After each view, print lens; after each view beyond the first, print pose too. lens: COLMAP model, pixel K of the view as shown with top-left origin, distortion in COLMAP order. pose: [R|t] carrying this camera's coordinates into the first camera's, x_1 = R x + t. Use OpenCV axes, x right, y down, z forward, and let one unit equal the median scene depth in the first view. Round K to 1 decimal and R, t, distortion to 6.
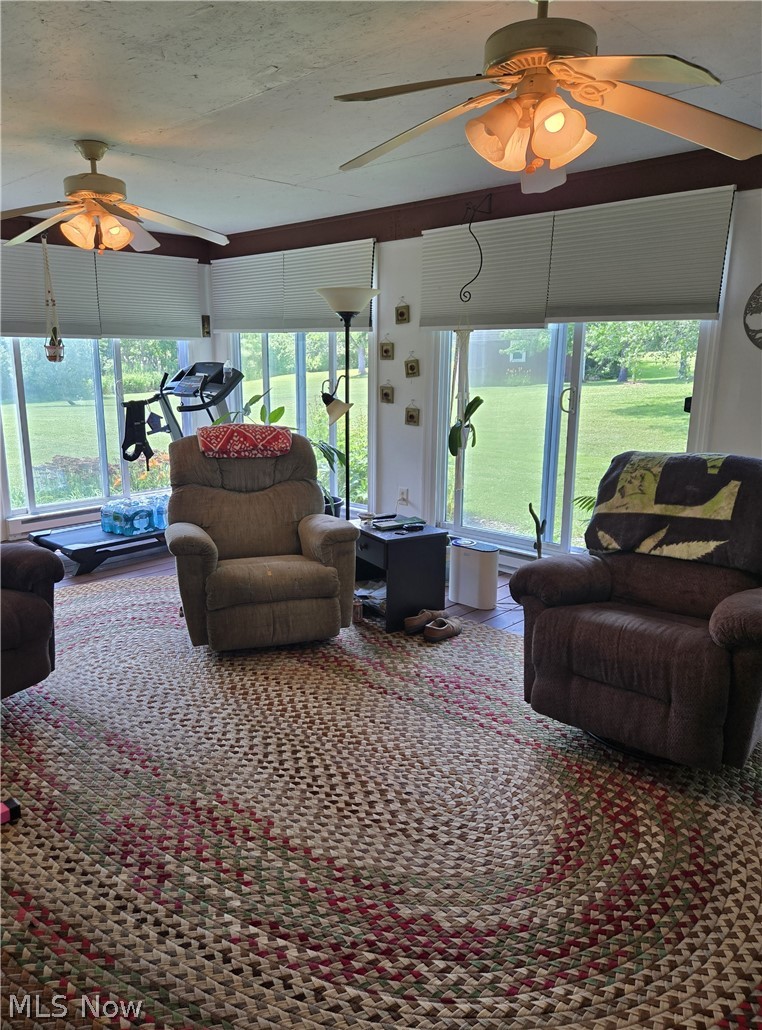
lens RADIAL K [[785.6, 0, 380.3], [0, 785.6, 552.7], [0, 0, 1]] dist [0.061987, 0.004055]
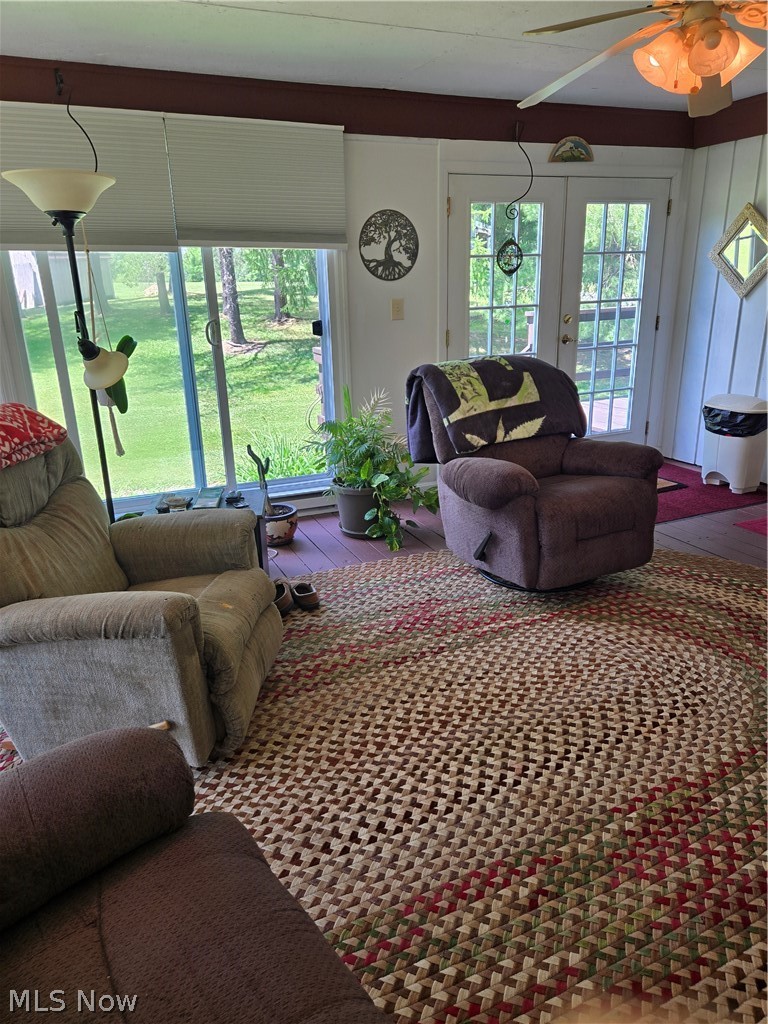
lens RADIAL K [[706.1, 0, 384.0], [0, 706.1, 512.0], [0, 0, 1]] dist [0.088053, -0.004876]
pose [[0.361851, -0.307785, 0.879962, -0.733150], [0.256125, 0.940424, 0.223611, -0.189850], [-0.896362, 0.144466, 0.419125, 0.718651]]
